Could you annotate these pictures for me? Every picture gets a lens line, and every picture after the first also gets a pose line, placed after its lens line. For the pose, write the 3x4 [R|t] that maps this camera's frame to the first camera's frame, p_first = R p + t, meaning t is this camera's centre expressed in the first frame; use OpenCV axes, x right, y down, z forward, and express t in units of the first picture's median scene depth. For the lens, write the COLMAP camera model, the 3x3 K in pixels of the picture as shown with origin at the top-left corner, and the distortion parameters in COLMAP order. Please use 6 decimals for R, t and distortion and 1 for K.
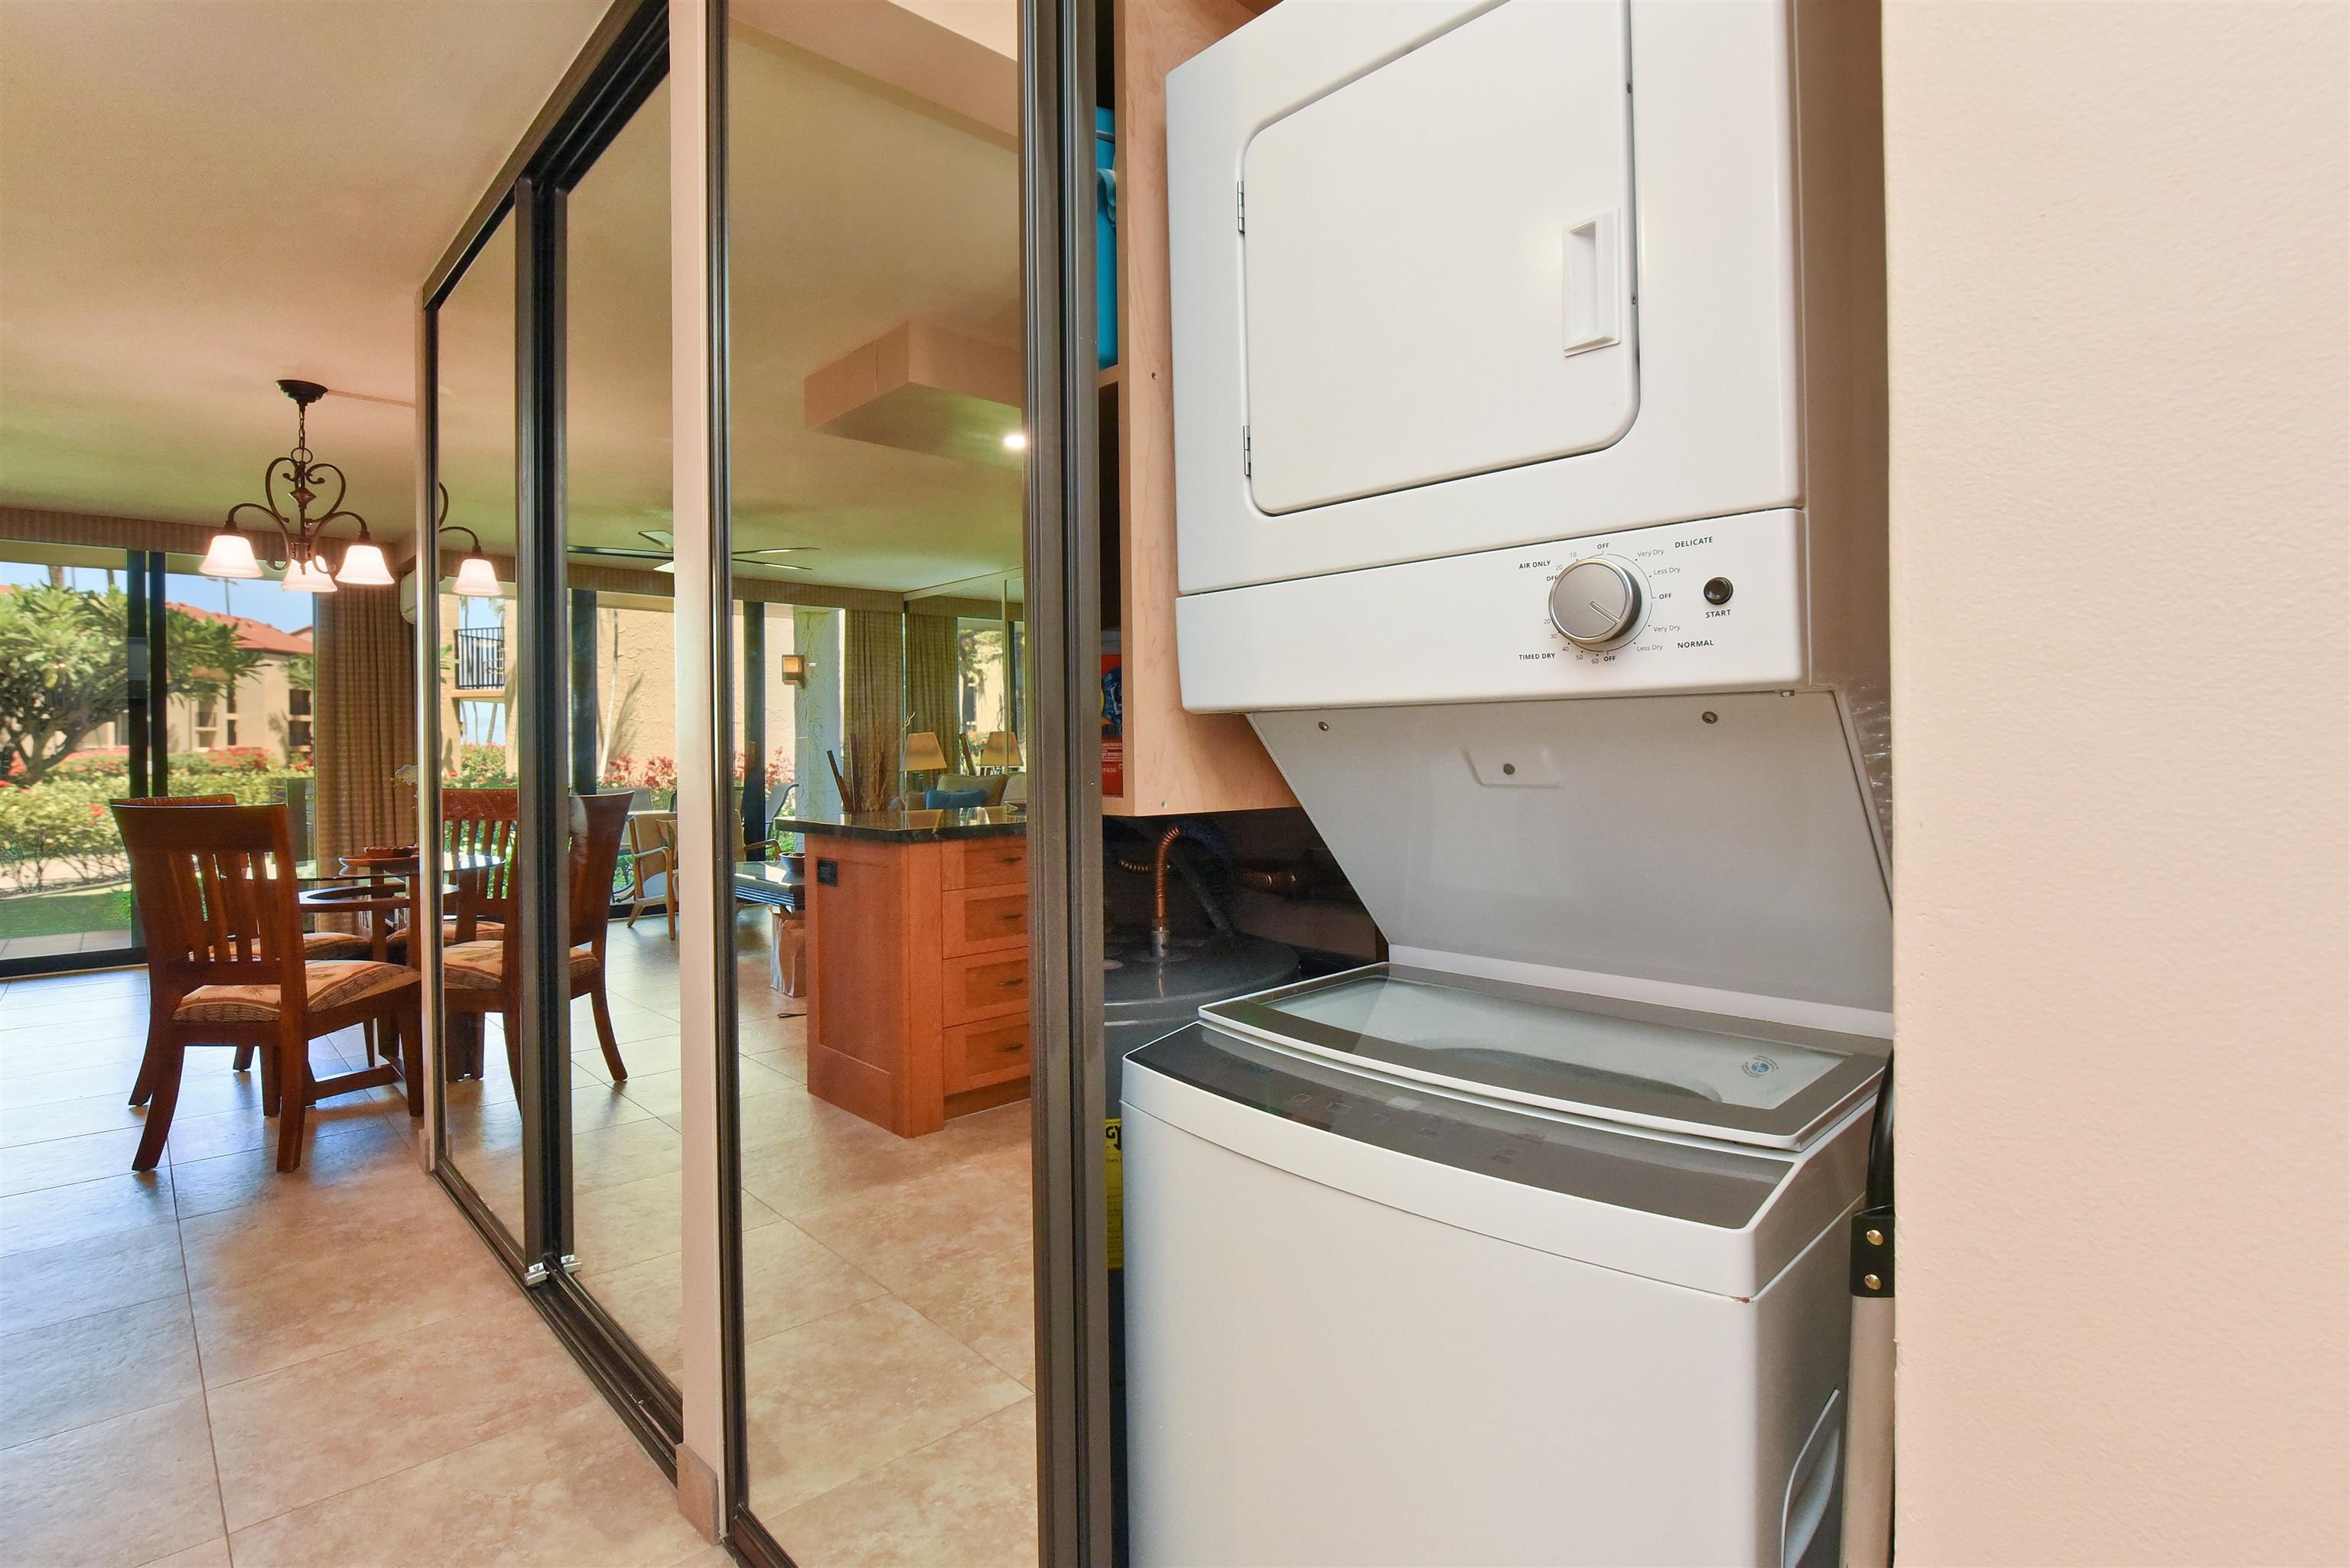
lens RADIAL K [[1070.6, 0, 1184.1], [0, 1070.6, 770.5], [0, 0, 1]] dist [-0.000687, -0.000673]
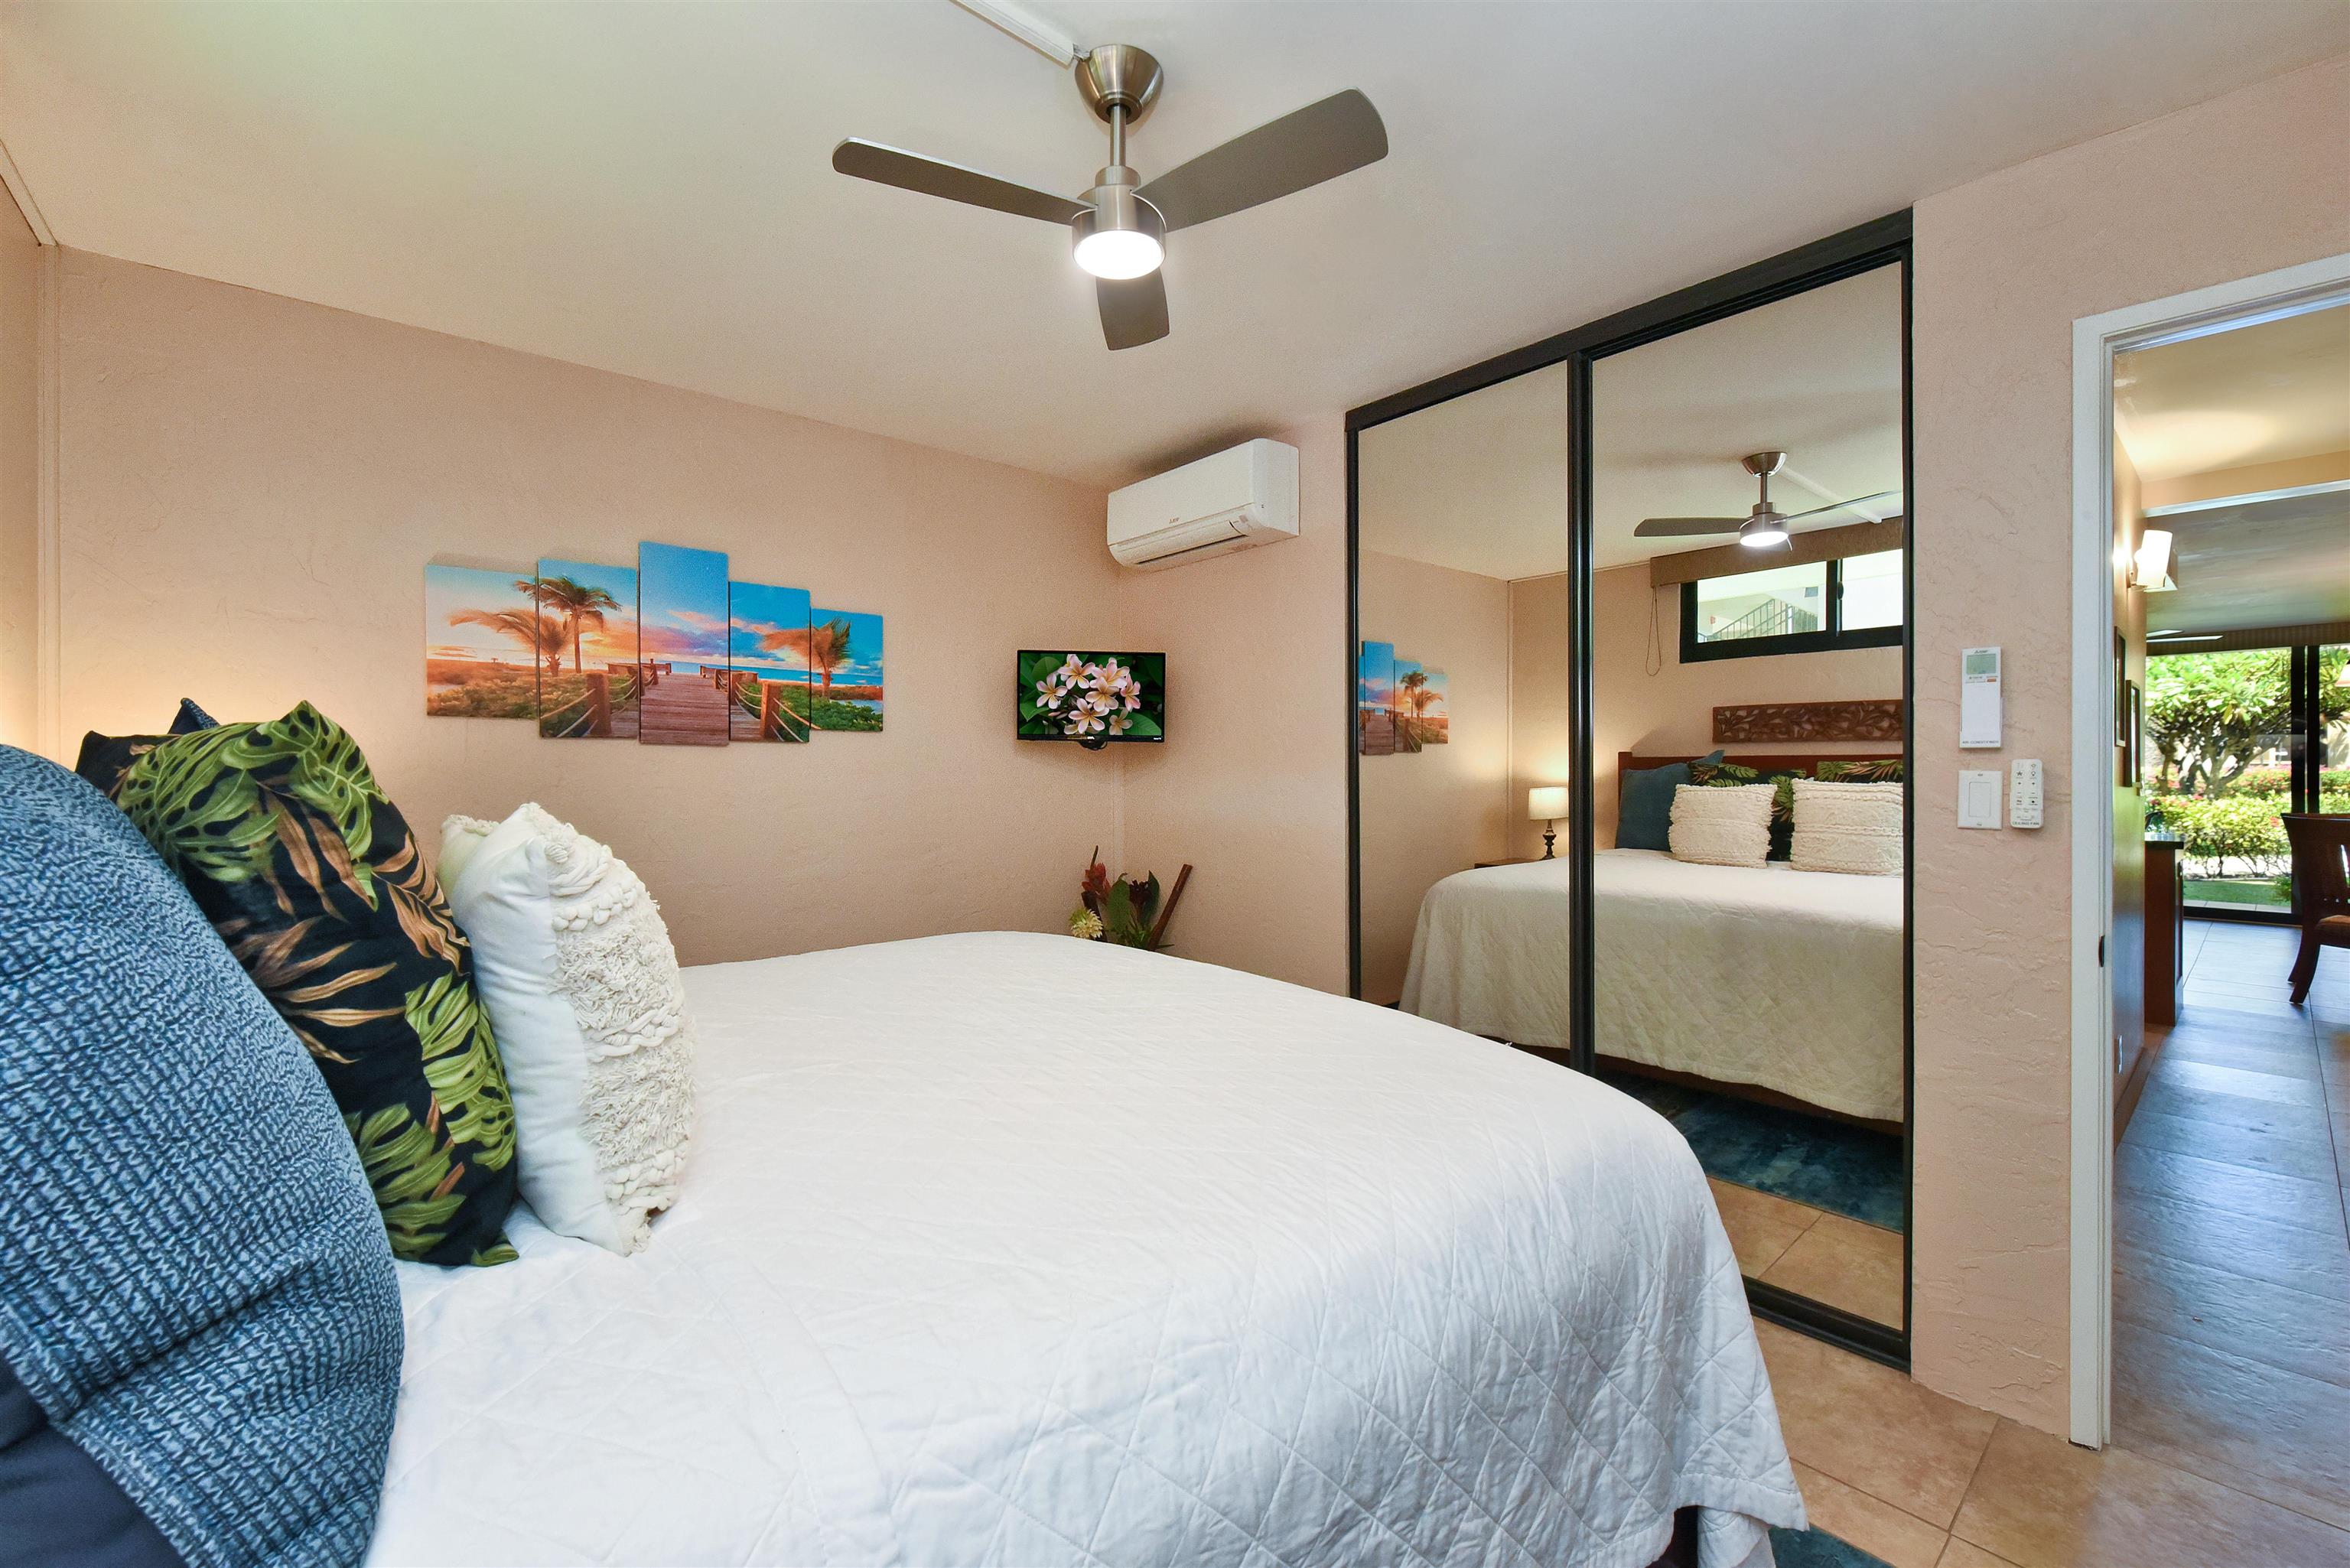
lens RADIAL K [[950.7, 0, 1171.9], [0, 950.7, 774.2], [0, 0, 1]] dist [-0.011477, -0.005040]
pose [[-0.087850, 0.005232, -0.996120, 0.211428], [-0.014927, 0.999867, 0.006569, -0.007376], [0.996022, 0.015446, -0.087760, -0.216261]]
